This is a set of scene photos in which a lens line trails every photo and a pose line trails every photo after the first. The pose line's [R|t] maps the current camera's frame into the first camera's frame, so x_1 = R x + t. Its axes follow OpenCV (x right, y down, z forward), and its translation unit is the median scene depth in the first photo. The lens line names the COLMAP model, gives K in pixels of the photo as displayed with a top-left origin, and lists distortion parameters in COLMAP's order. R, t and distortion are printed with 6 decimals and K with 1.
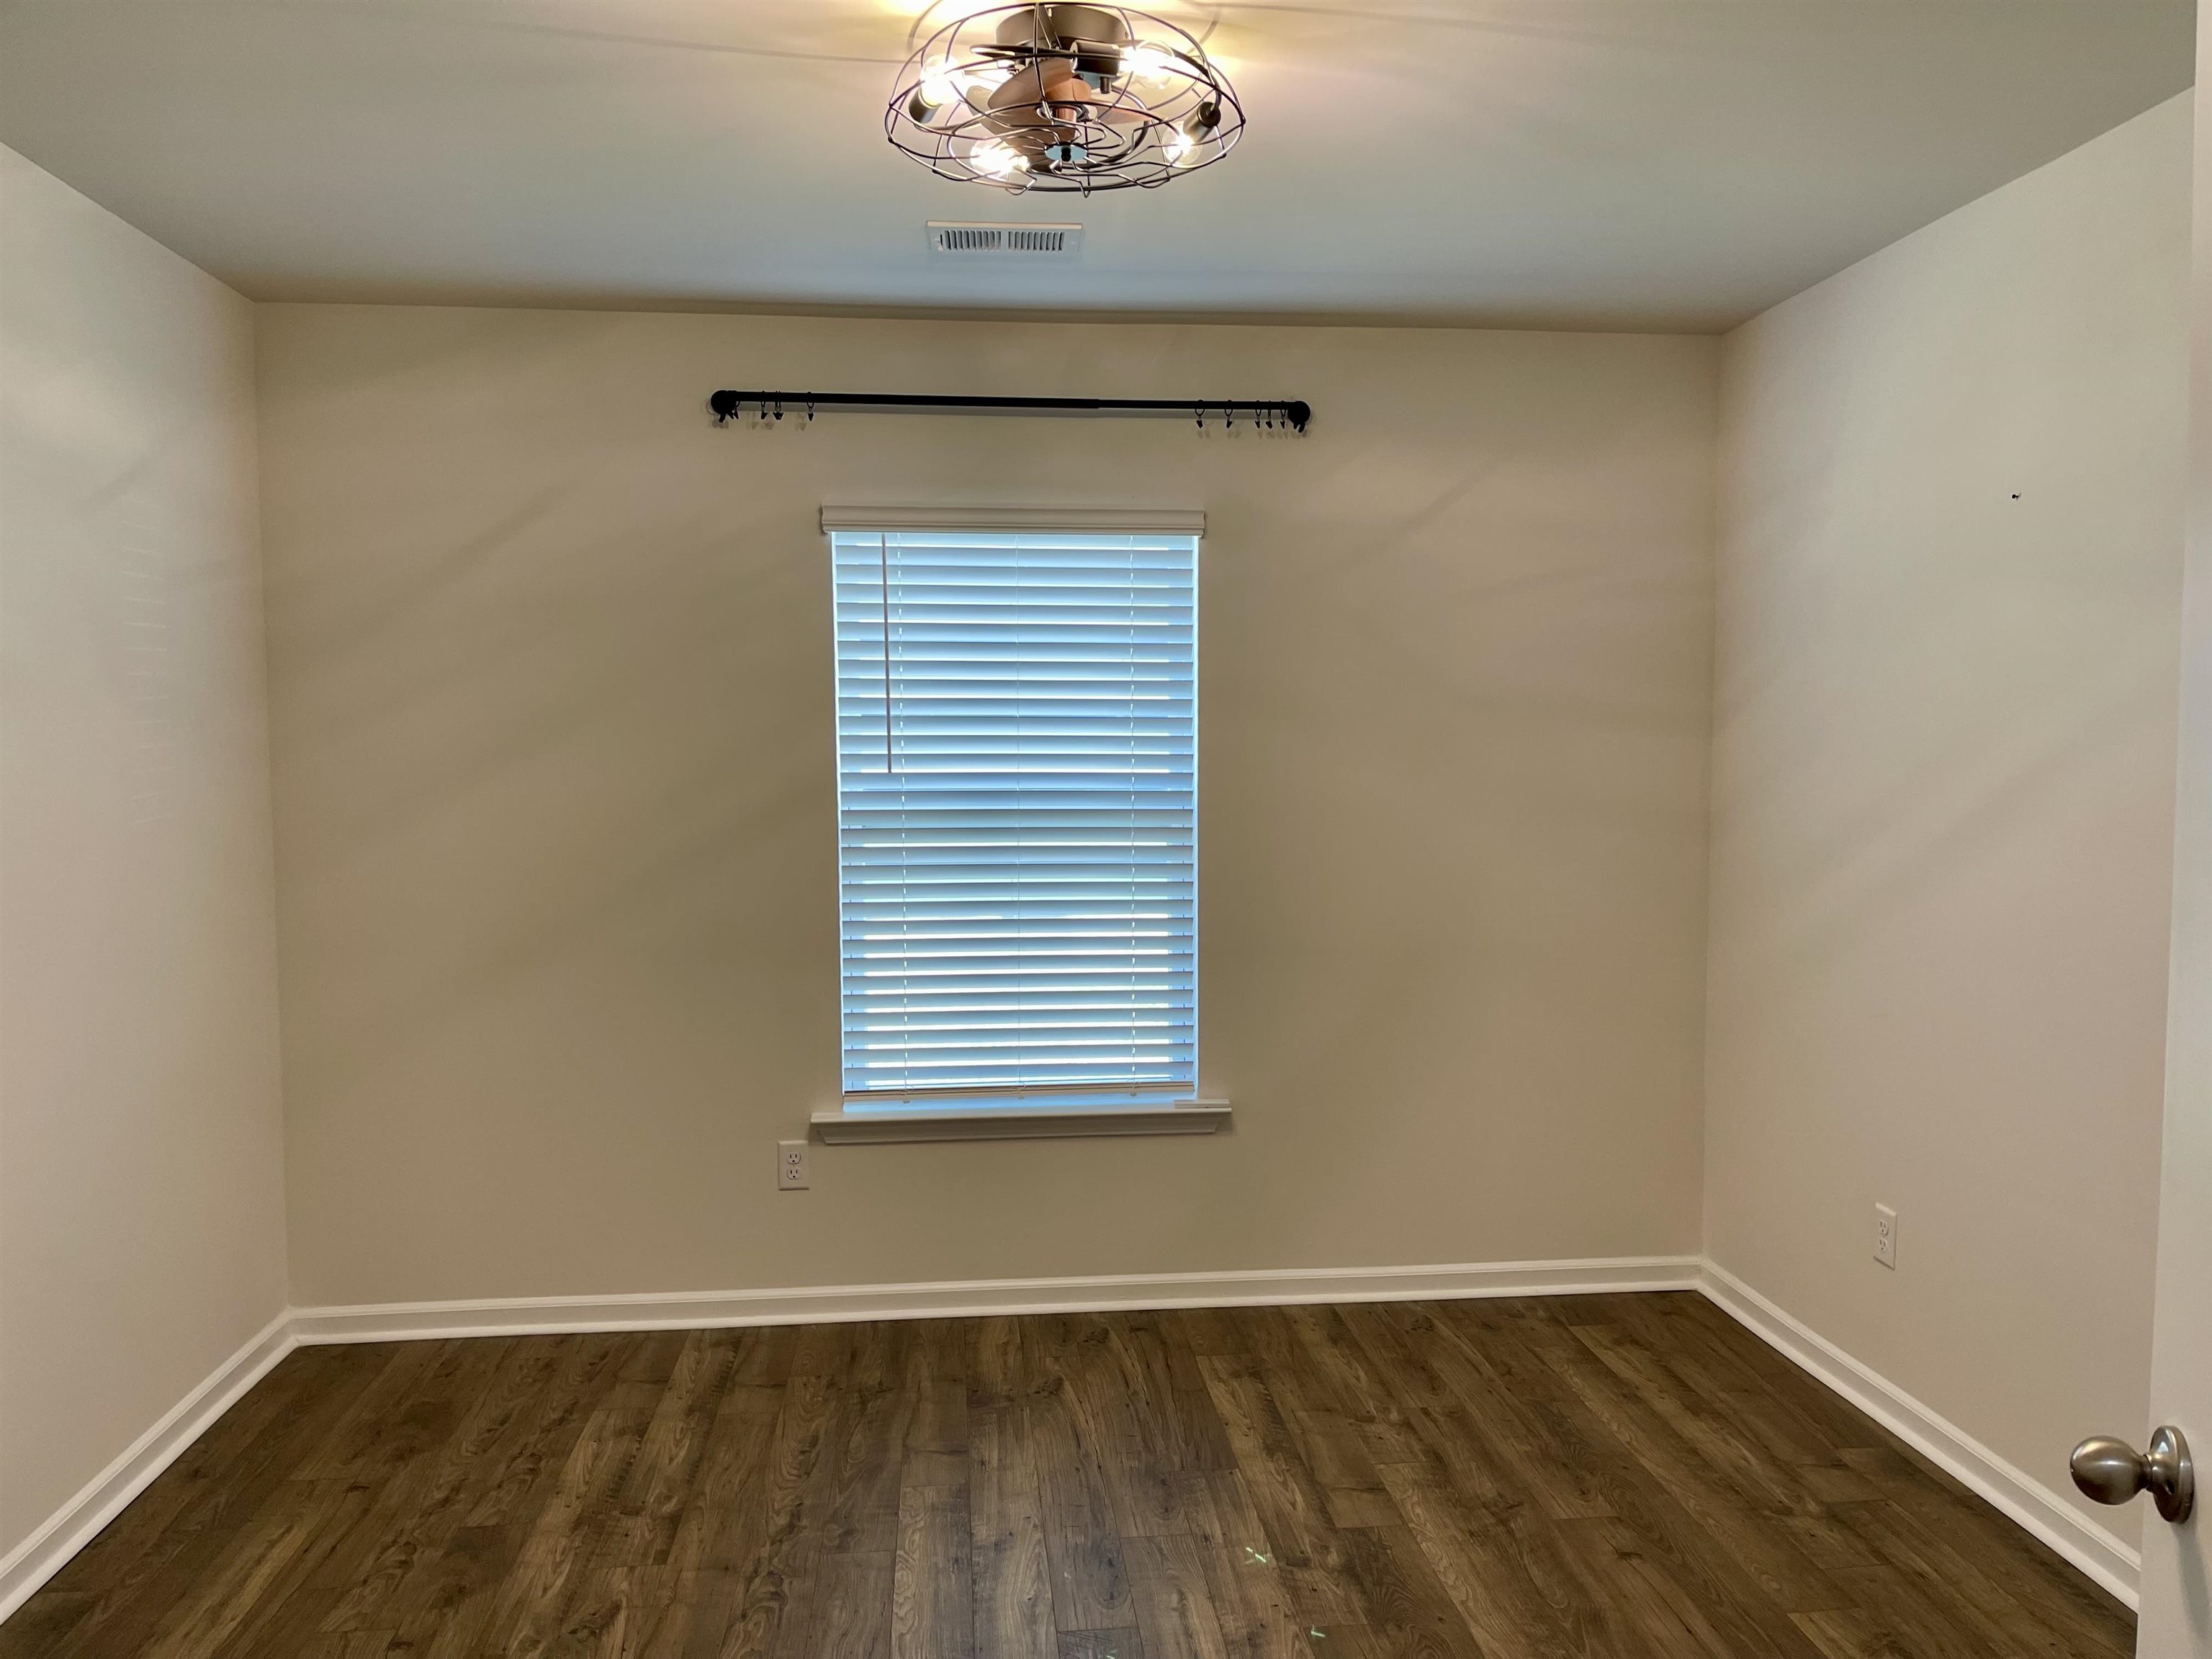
lens RADIAL K [[1668.4, 0, 1106.0], [0, 1668.4, 829.5], [0, 0, 1]] dist [0.046514, 0.002181]
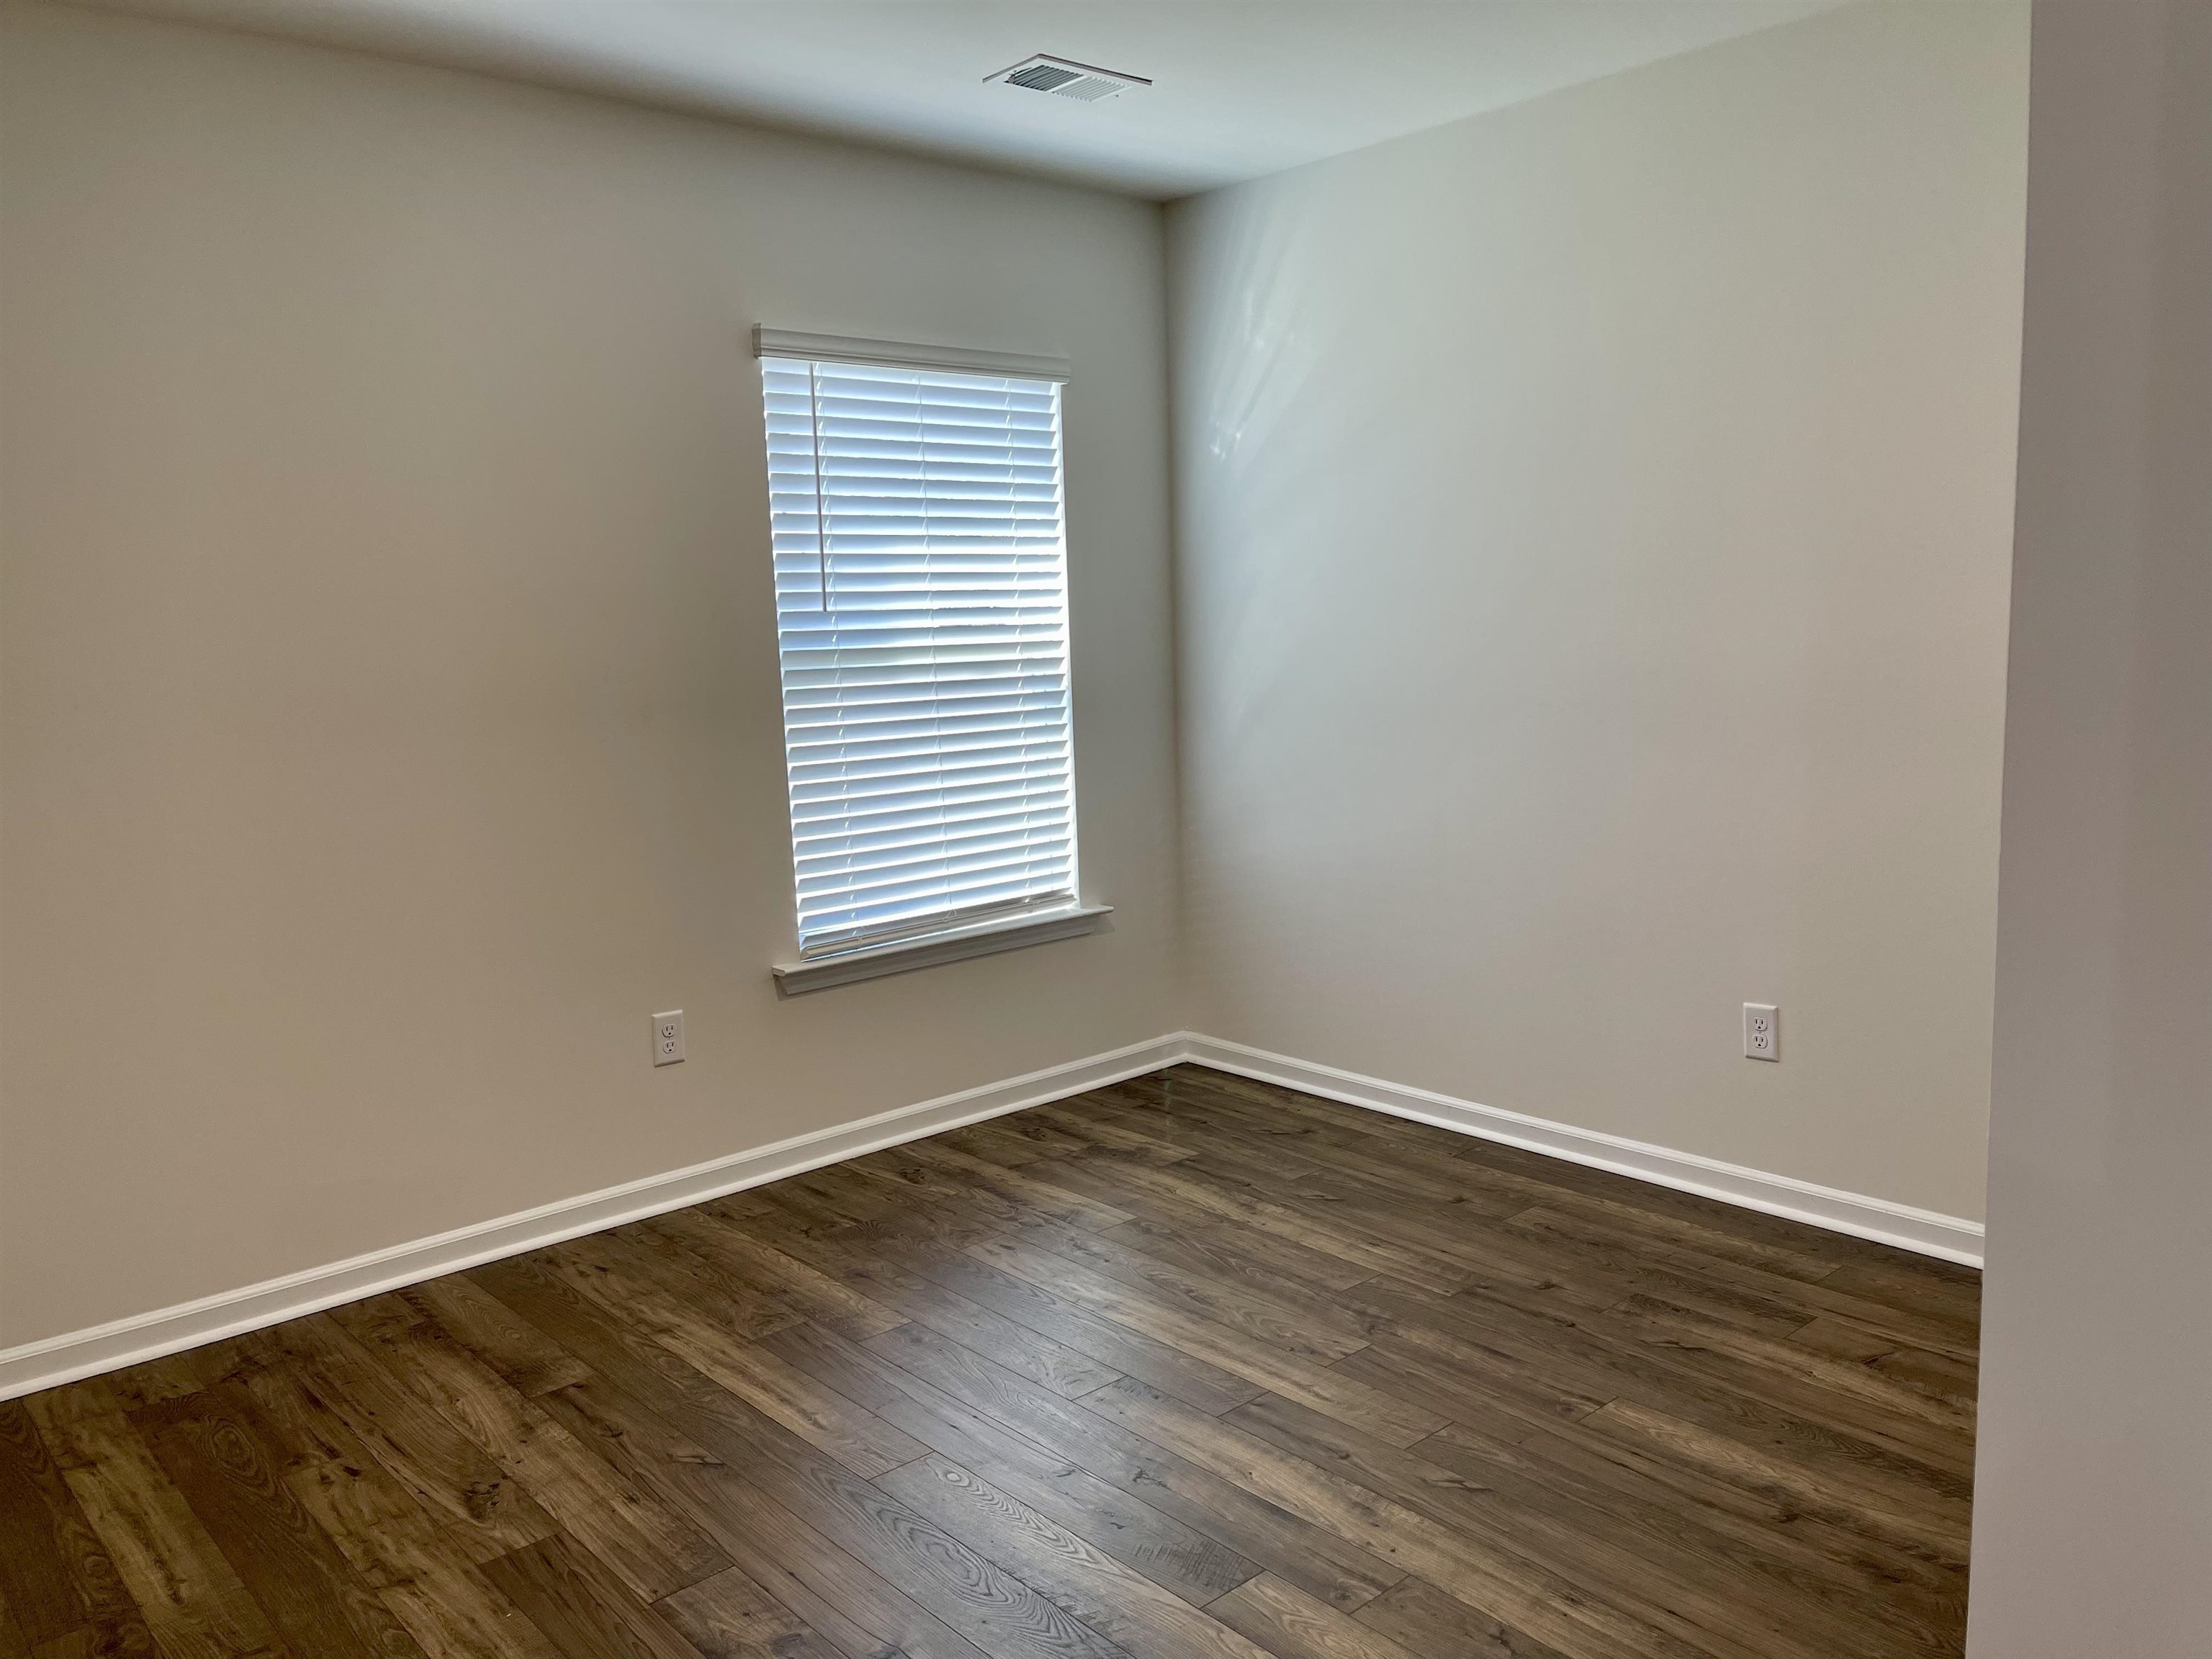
lens RADIAL K [[1668.4, 0, 1106.0], [0, 1668.4, 829.5], [0, 0, 1]] dist [0.046514, 0.002181]
pose [[0.815805, -0.100688, 0.569495, -0.564540], [0.064589, 0.994430, 0.083293, 0.022302], [-0.574709, -0.031168, 0.817764, 0.096202]]
